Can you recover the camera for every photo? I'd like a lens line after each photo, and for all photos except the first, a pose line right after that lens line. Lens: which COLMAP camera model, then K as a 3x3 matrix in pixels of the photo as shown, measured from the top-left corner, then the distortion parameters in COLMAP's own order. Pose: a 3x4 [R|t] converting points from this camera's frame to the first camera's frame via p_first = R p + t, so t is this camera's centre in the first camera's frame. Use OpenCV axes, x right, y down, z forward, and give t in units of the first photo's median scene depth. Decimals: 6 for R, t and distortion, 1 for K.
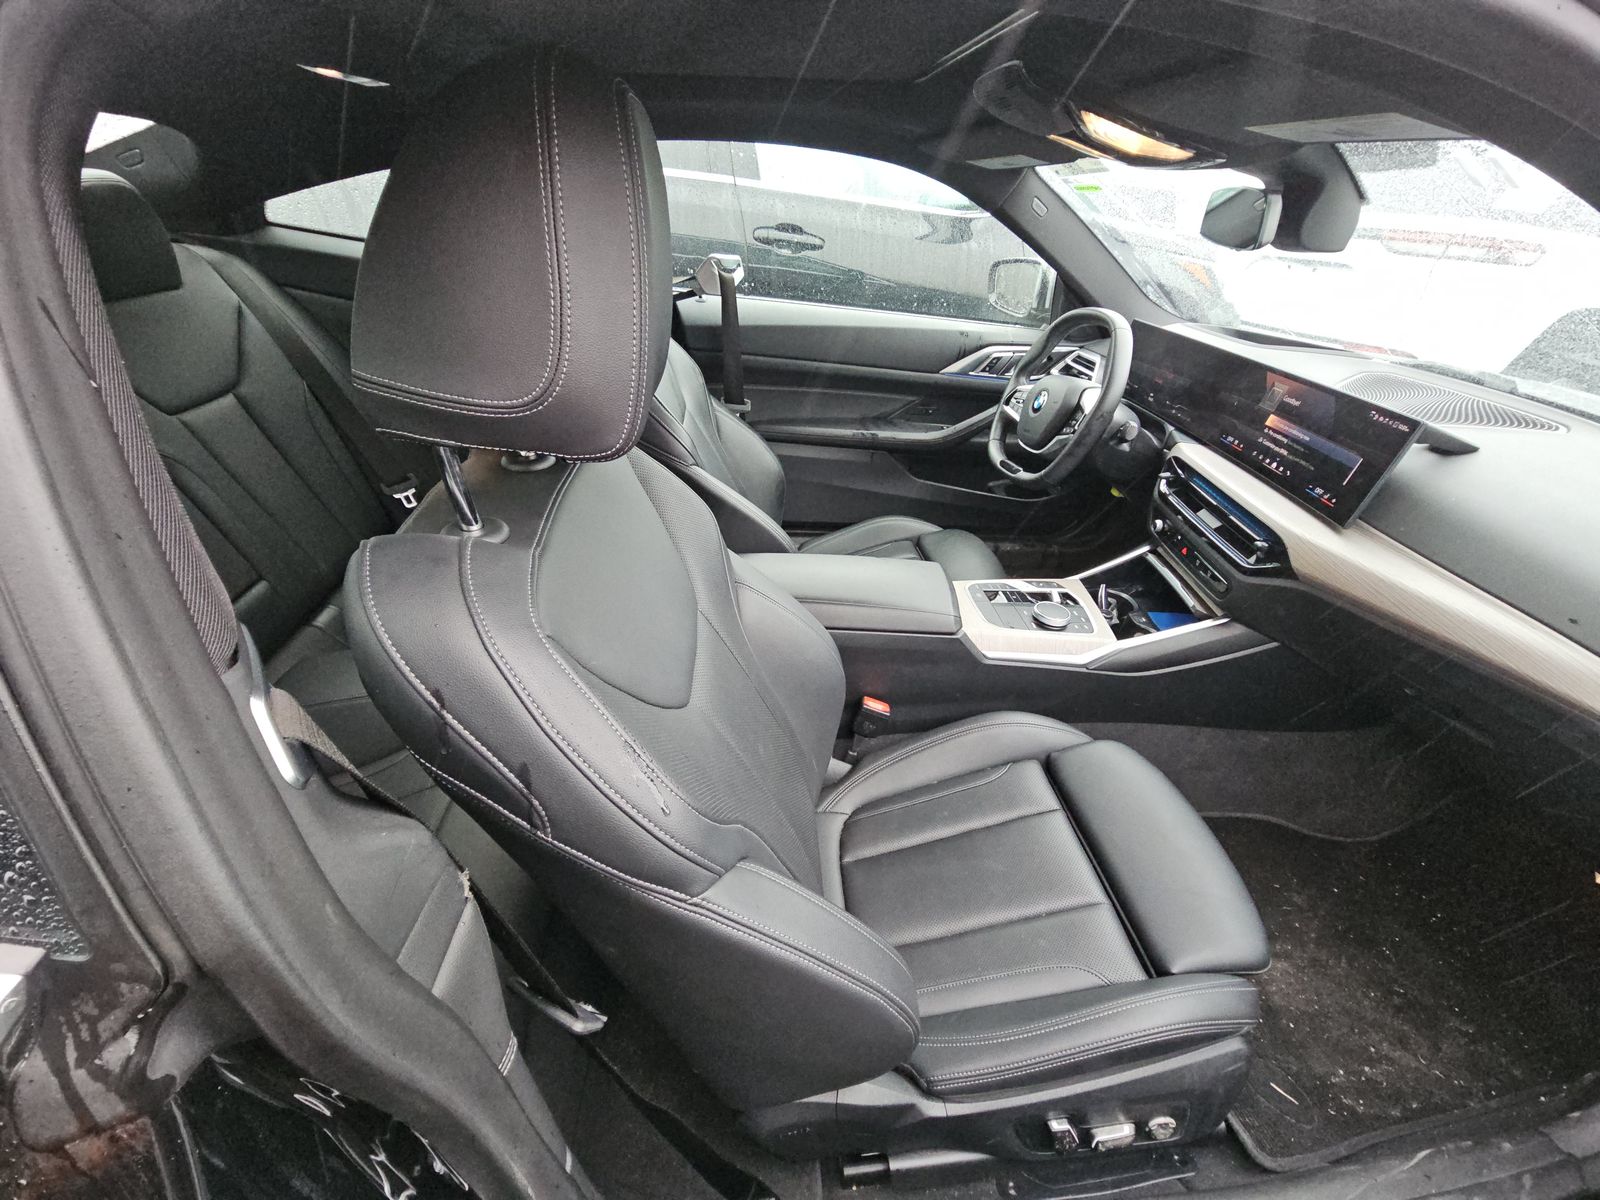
lens RADIAL K [[649.6, 0, 796.7], [0, 649.6, 586.1], [0, 0, 1]] dist [0.003382, -0.002651]
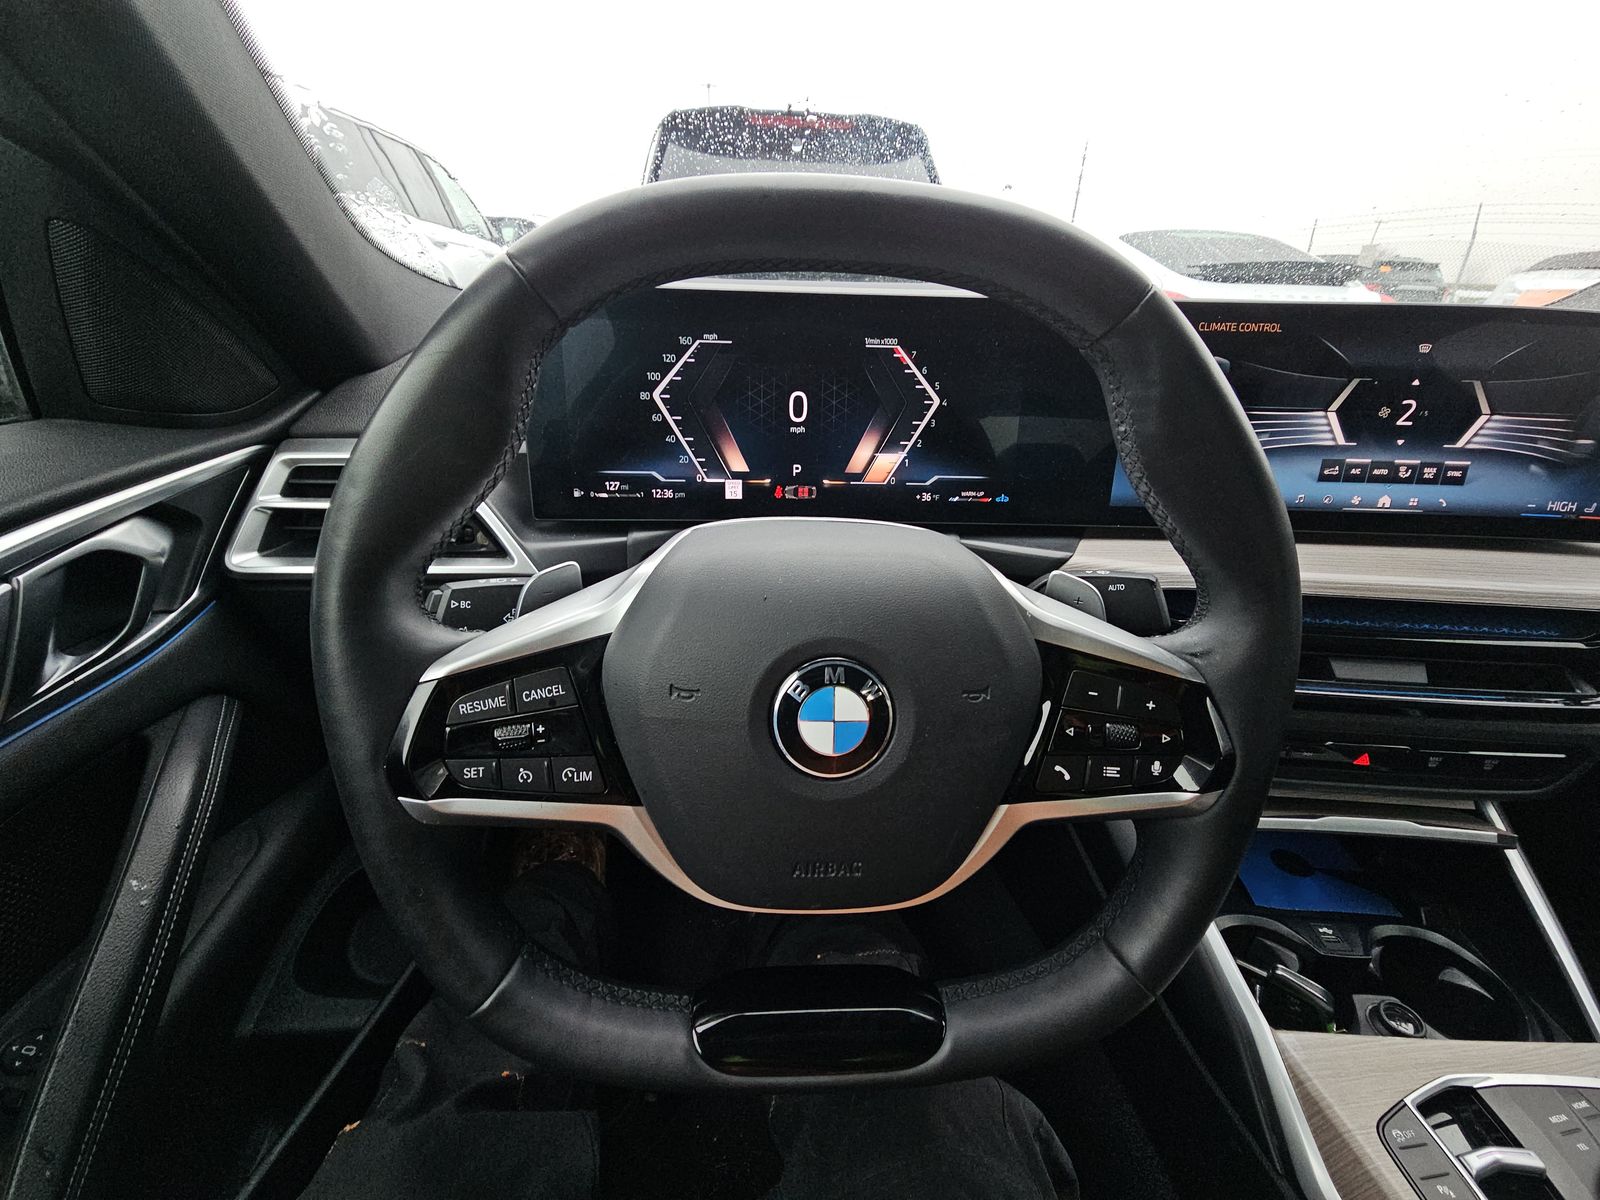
lens RADIAL K [[649.6, 0, 803.7], [0, 649.6, 599.3], [0, 0, 1]] dist [0.003382, -0.002651]
pose [[0.023659, -0.492911, 0.869758, 0.293304], [0.500460, 0.758981, 0.416518, -0.492617], [-0.865436, 0.425425, 0.264640, 1.191078]]
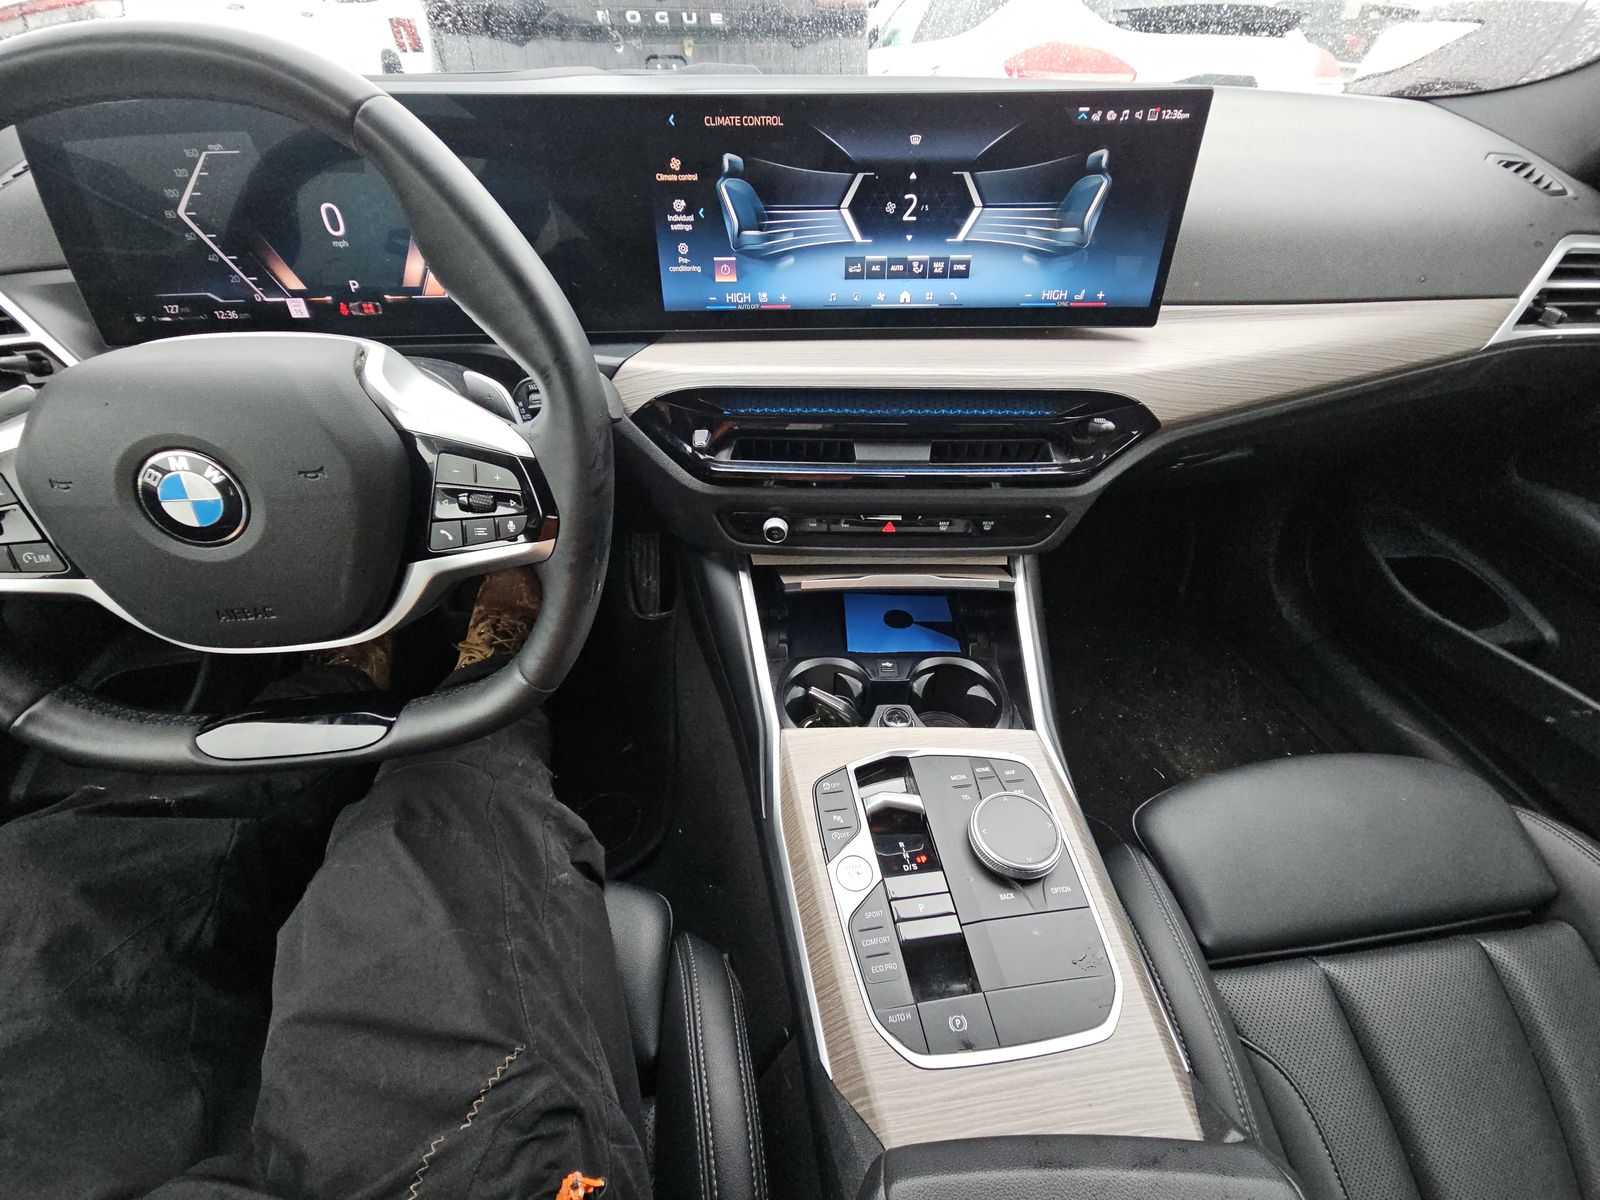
lens RADIAL K [[649.6, 0, 795.2], [0, 649.6, 597.0], [0, 0, 1]] dist [0.003382, -0.002651]
pose [[-0.051359, -0.698040, 0.714215, 0.216681], [0.509543, 0.596754, 0.619880, -0.379337], [-0.858911, 0.395760, 0.325032, 0.951852]]
